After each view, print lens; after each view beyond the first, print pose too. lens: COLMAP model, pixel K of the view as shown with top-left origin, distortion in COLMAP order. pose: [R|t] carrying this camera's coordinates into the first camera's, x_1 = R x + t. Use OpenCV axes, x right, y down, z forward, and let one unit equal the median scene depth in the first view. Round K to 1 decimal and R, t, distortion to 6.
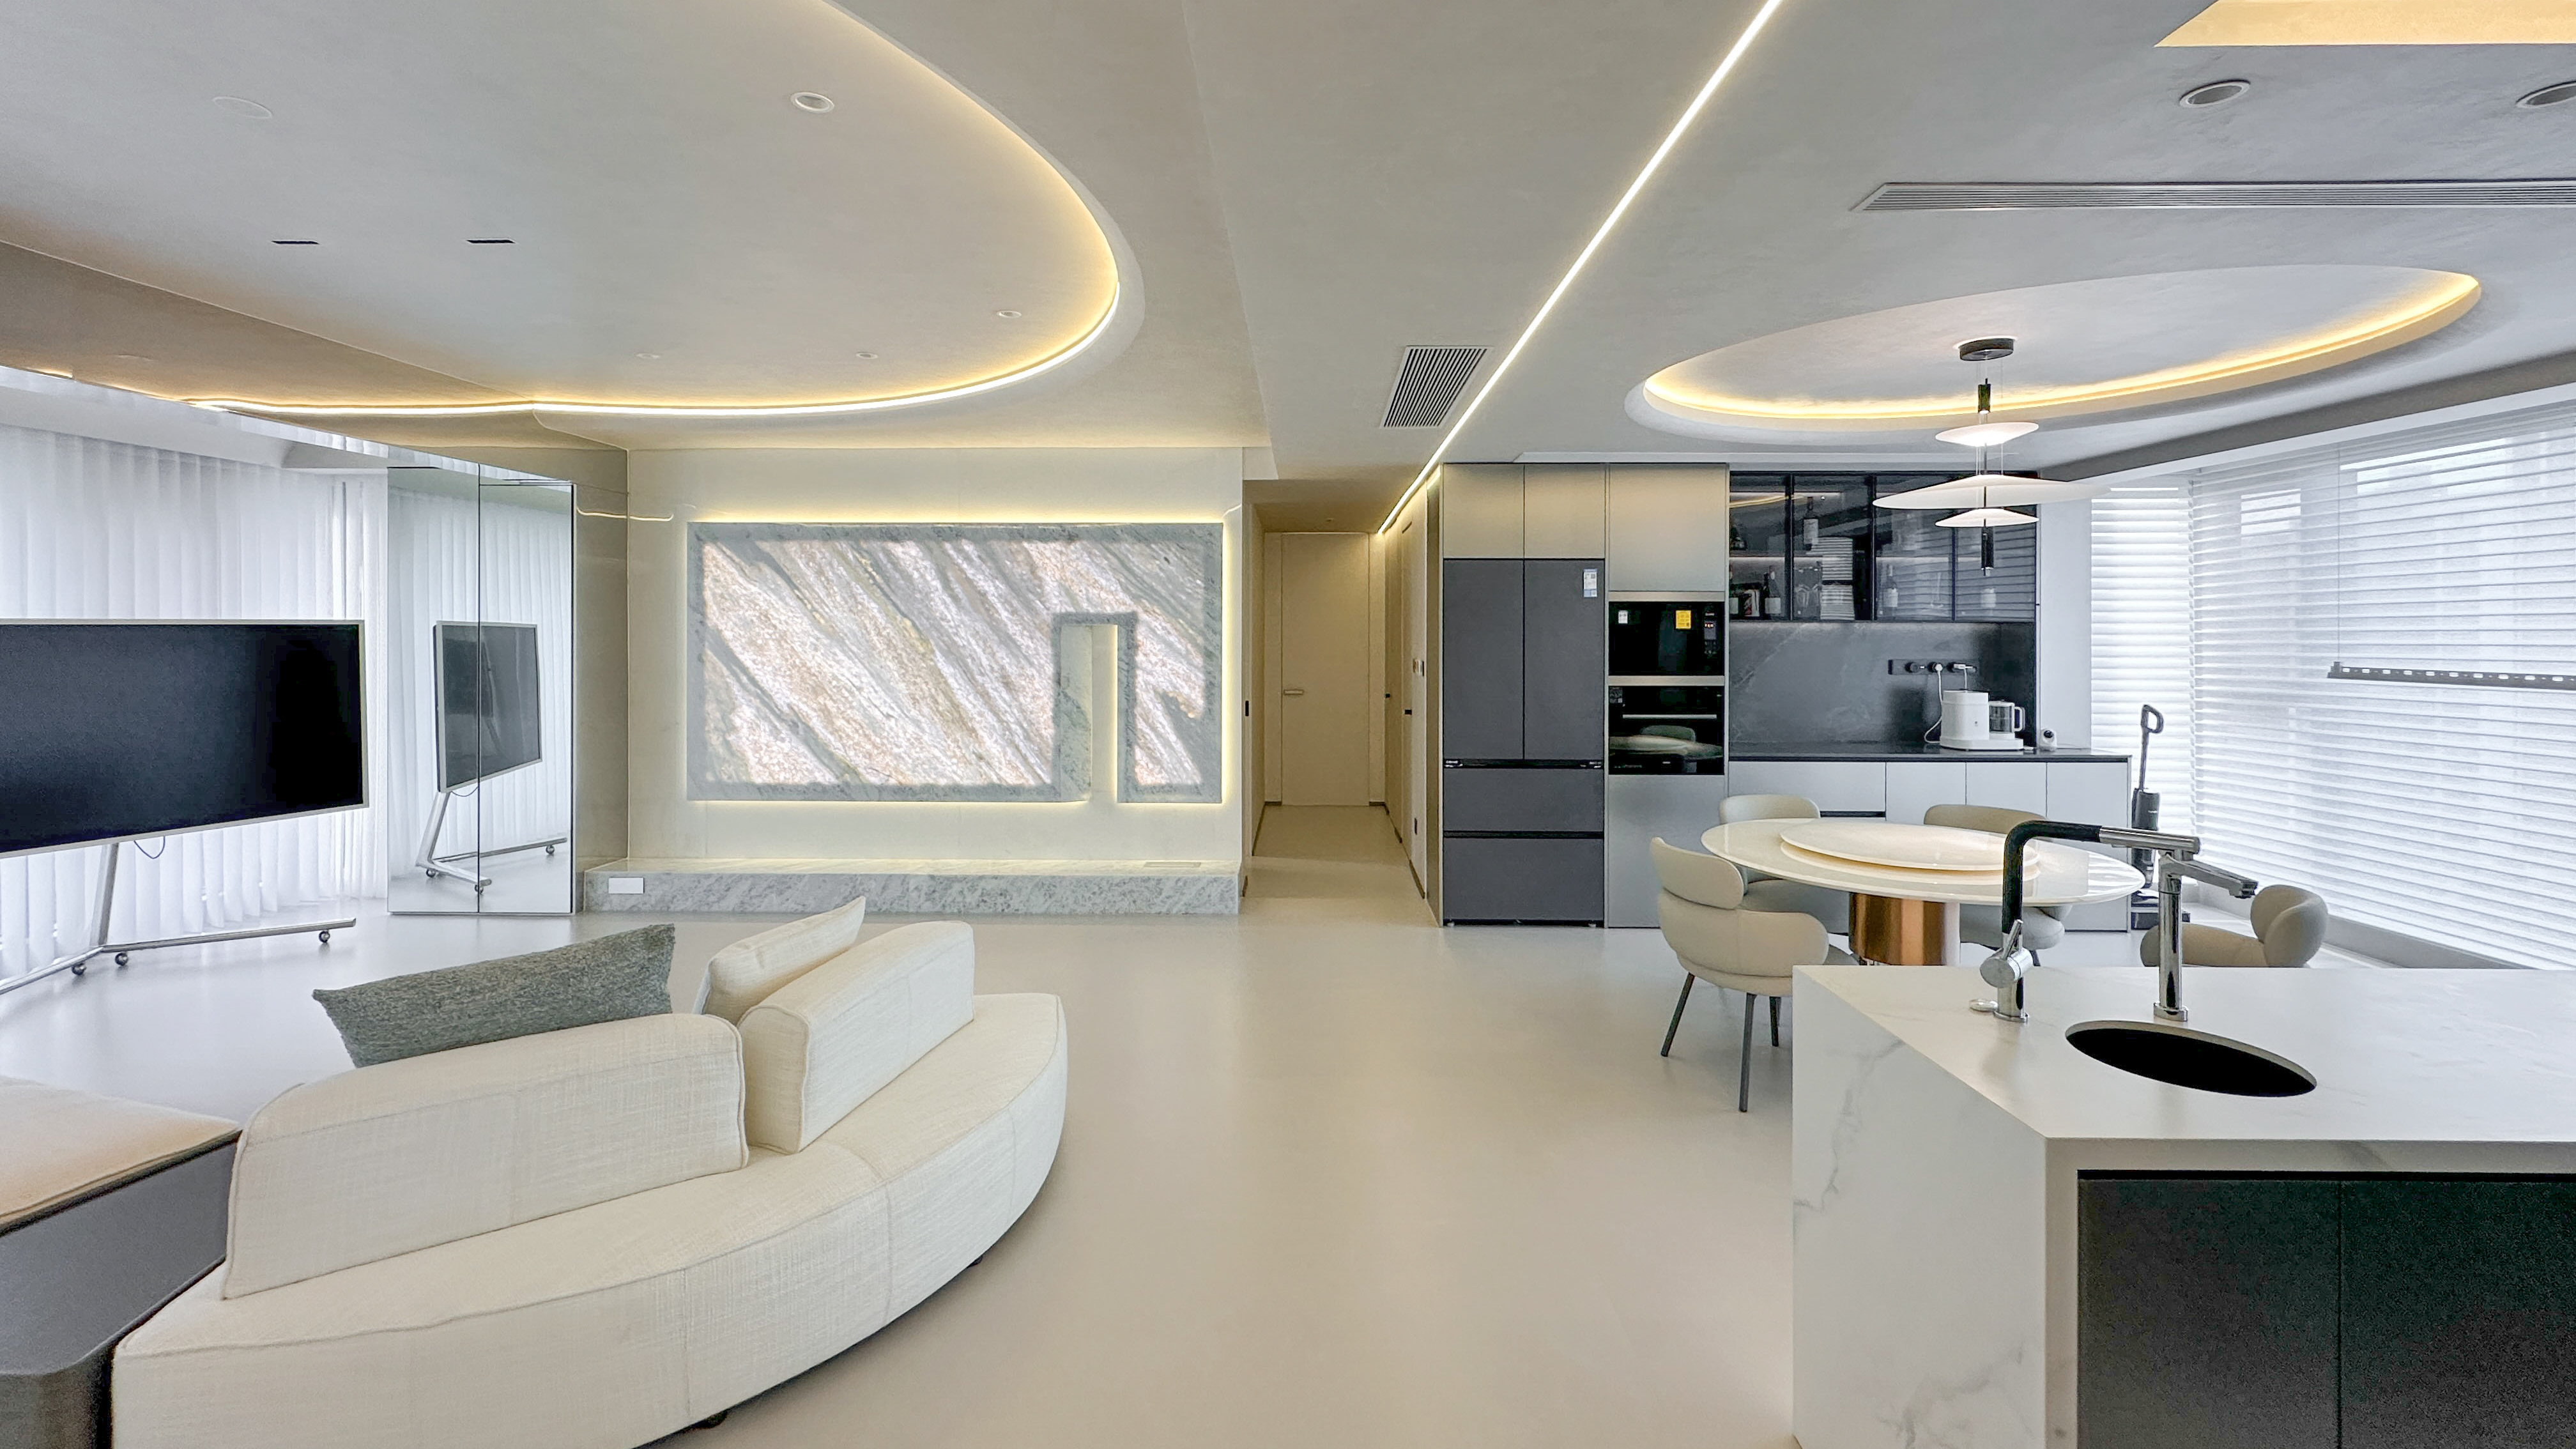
lens RADIAL K [[1074.7, 0, 1289.5], [0, 1074.7, 626.1], [0, 0, 1]] dist [0.000198, 0.000039]
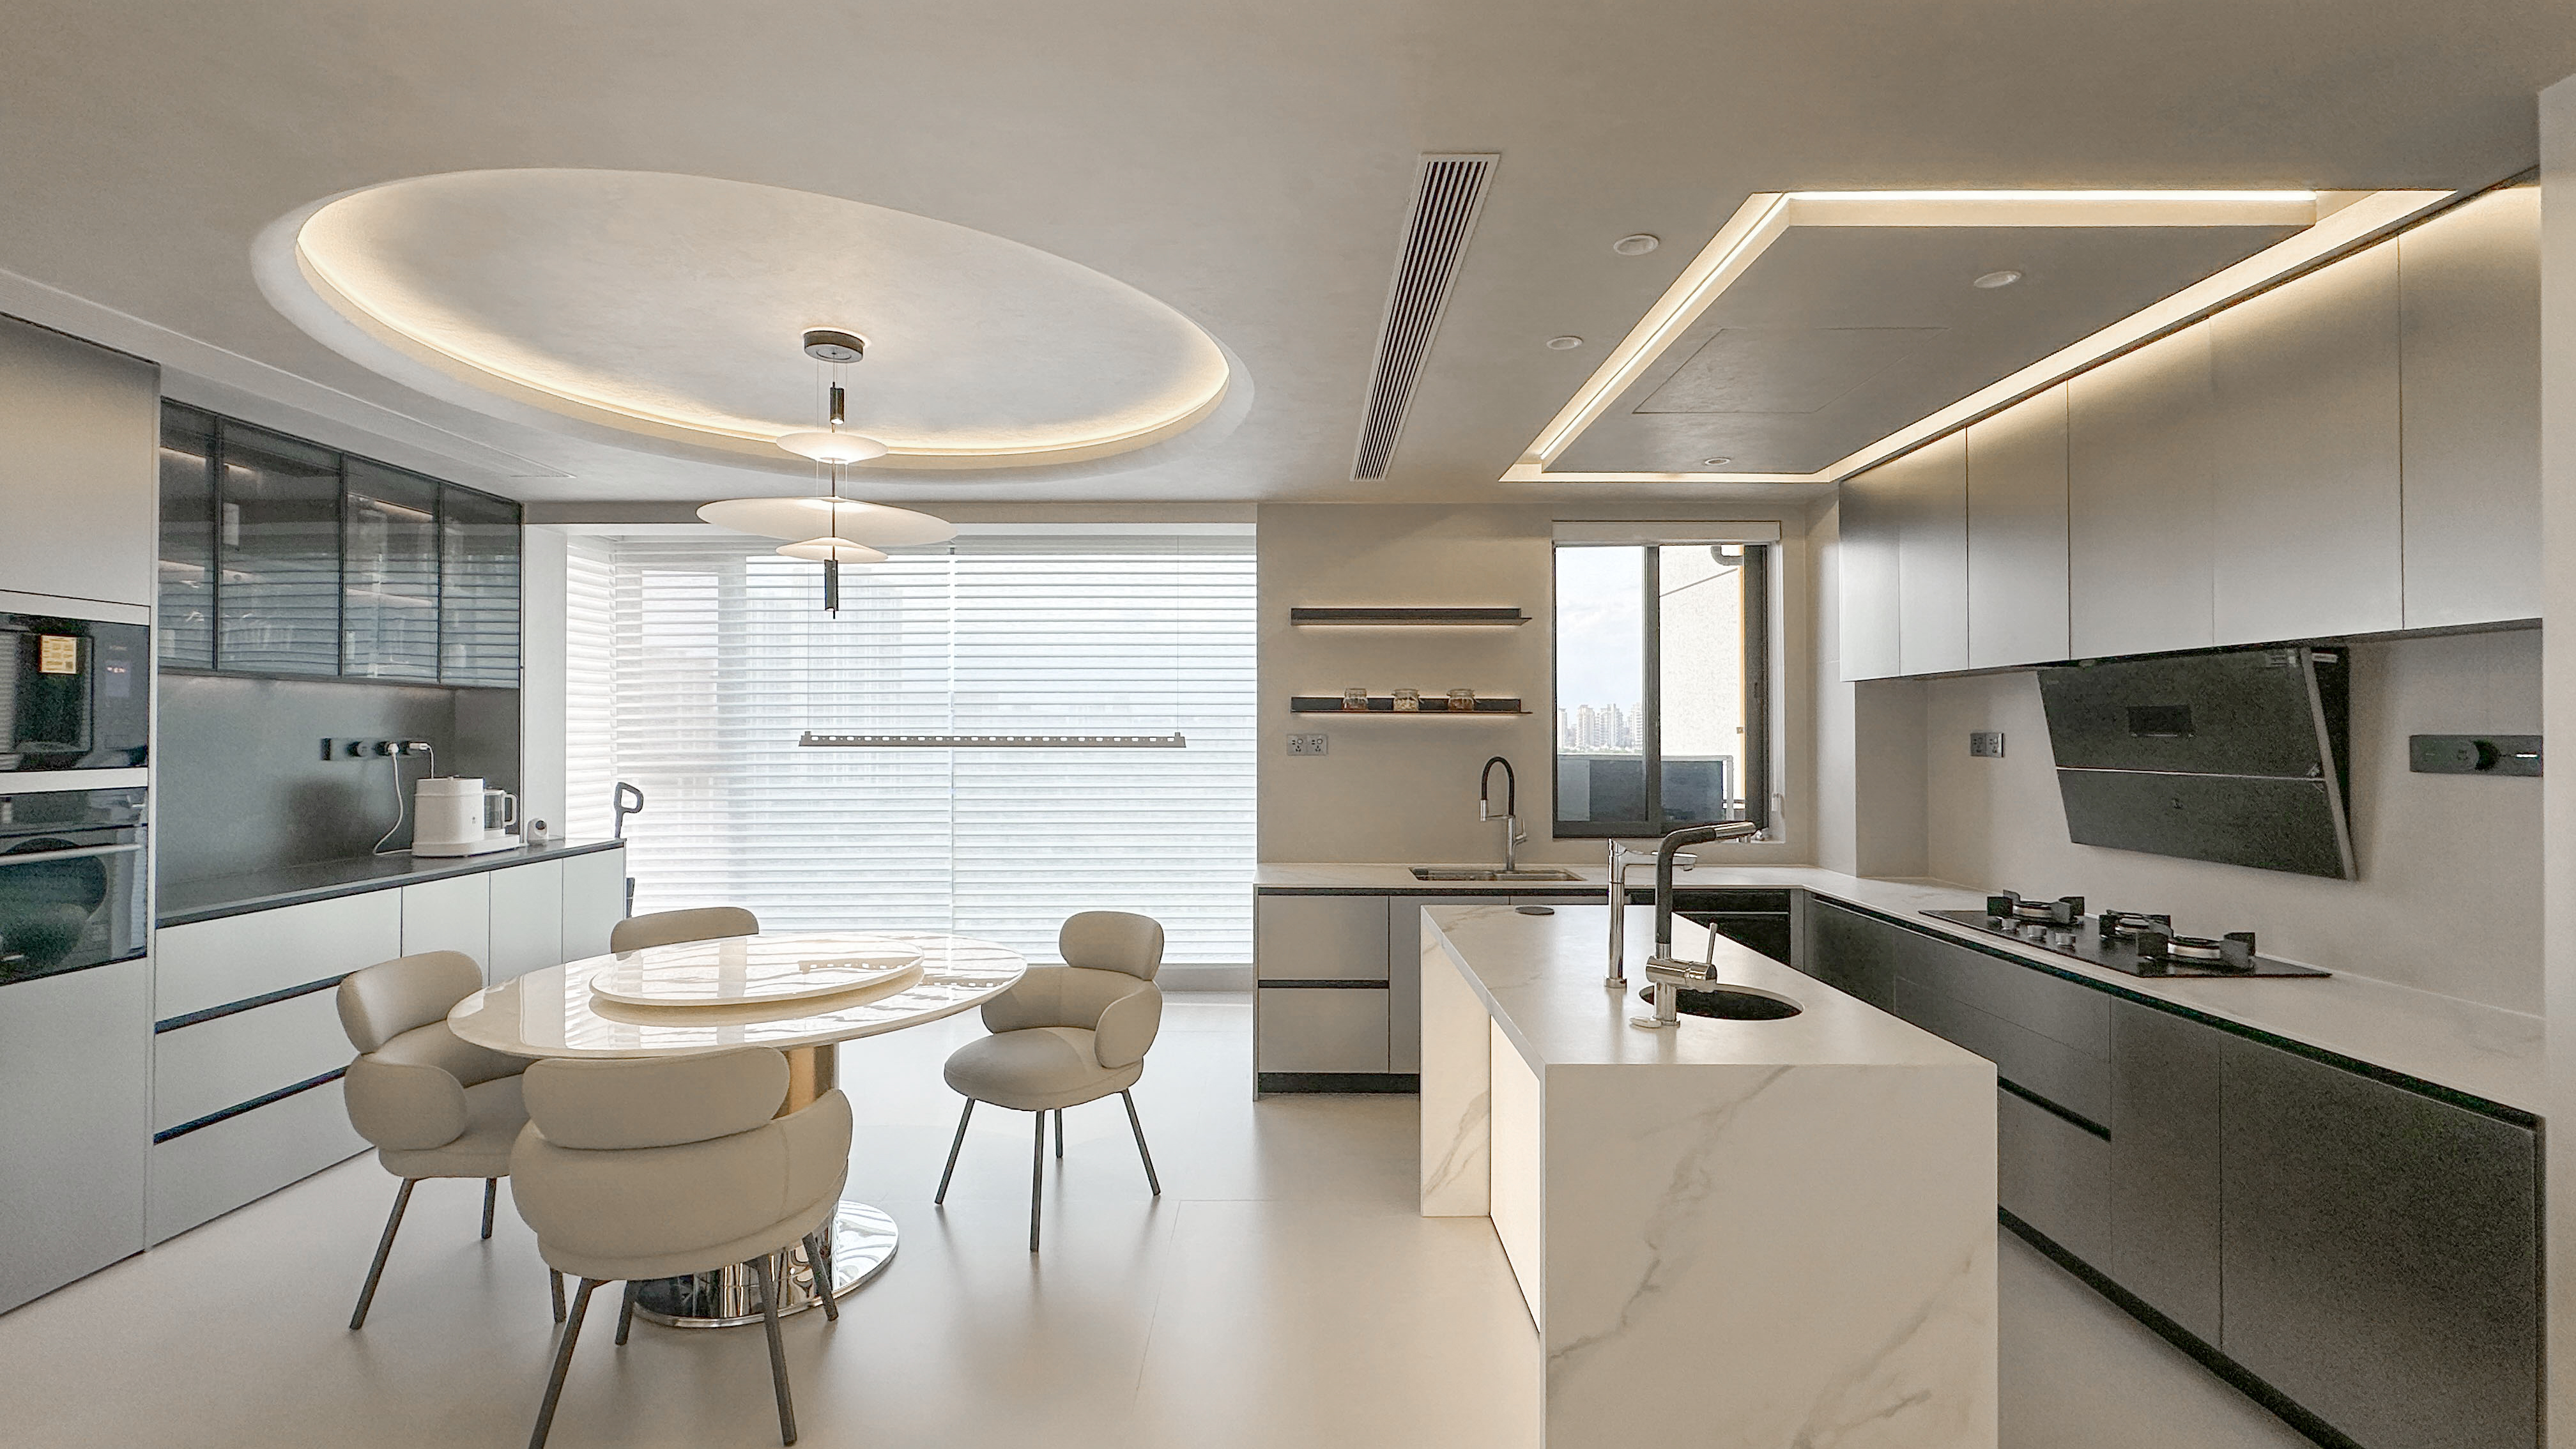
lens RADIAL K [[1074.7, 0, 1289.5], [0, 1074.7, 724.3], [0, 0, 1]] dist [0.000198, 0.000039]
pose [[-0.012602, 0.003756, 0.999914, -0.127839], [-0.002632, 0.999989, -0.003790, 0.025035], [-0.999917, -0.002680, -0.012592, 0.439040]]
